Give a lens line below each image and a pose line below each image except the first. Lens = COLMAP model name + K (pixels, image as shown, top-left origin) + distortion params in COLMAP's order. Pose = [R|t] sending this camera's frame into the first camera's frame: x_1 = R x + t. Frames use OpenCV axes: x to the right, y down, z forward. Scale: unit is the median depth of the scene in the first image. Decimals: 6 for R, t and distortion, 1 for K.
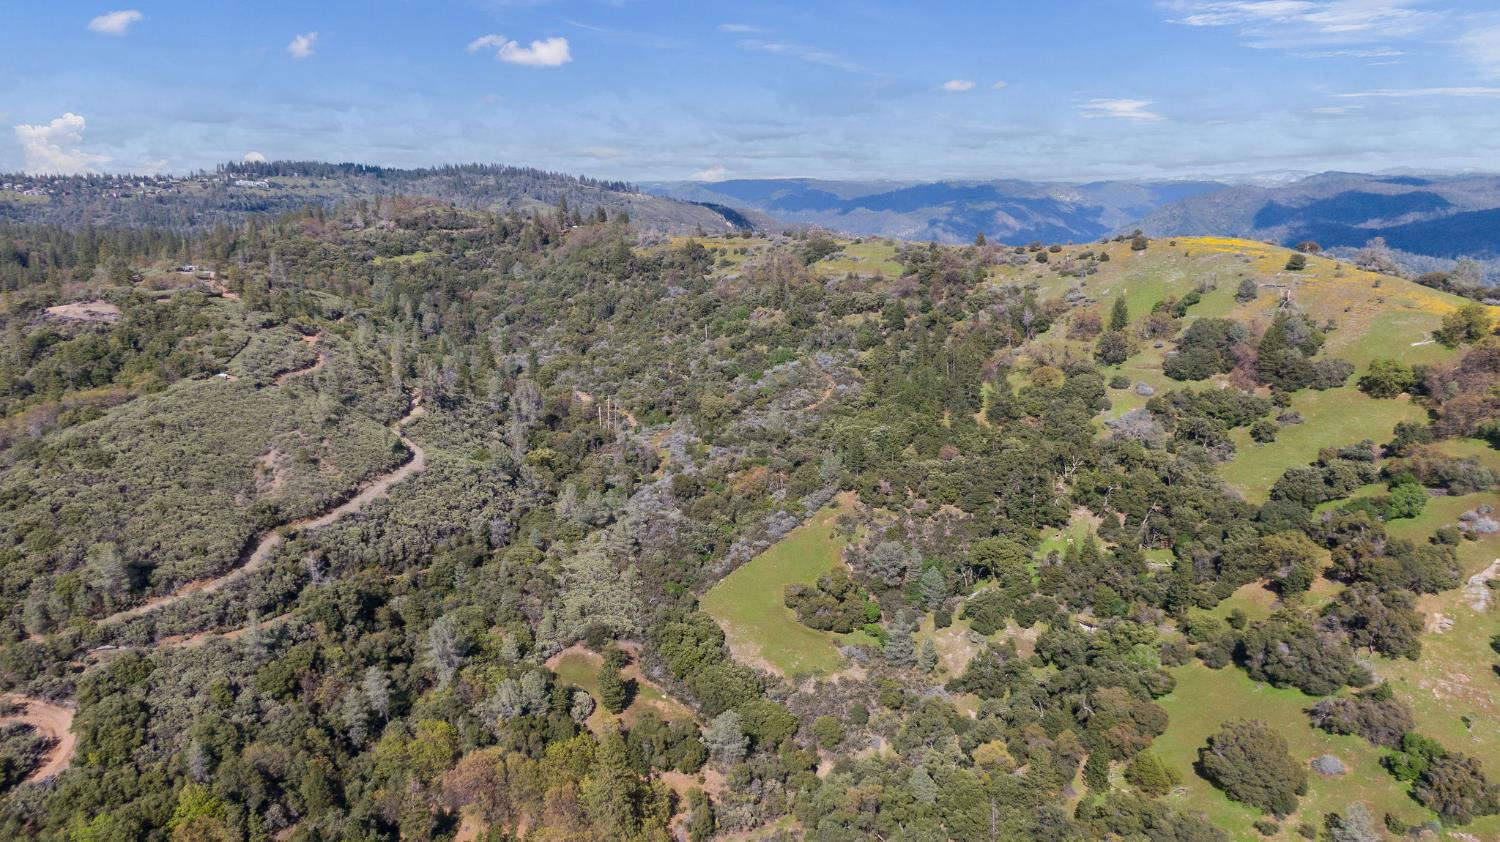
lens RADIAL K [[1067.3, 0, 750.0], [0, 1067.3, 421.0], [0, 0, 1]] dist [0.047311, -0.077202]
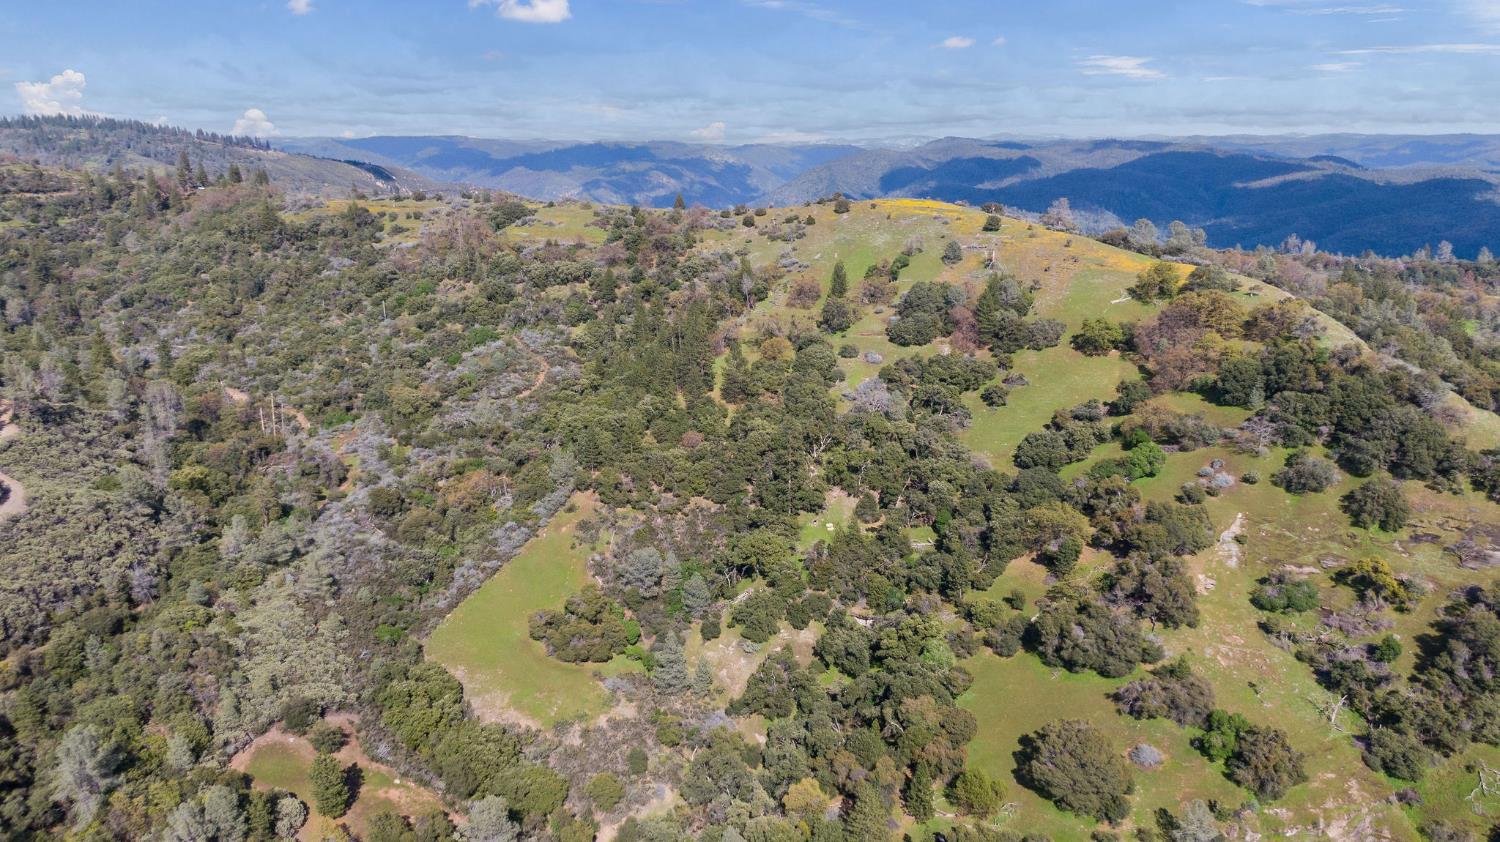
lens RADIAL K [[1067.3, 0, 750.0], [0, 1067.3, 421.0], [0, 0, 1]] dist [0.047311, -0.077202]
pose [[0.952209, -0.067343, 0.297932, -0.038478], [0.056877, 0.997426, 0.043672, -0.023818], [-0.300106, -0.024639, 0.953588, 0.123697]]
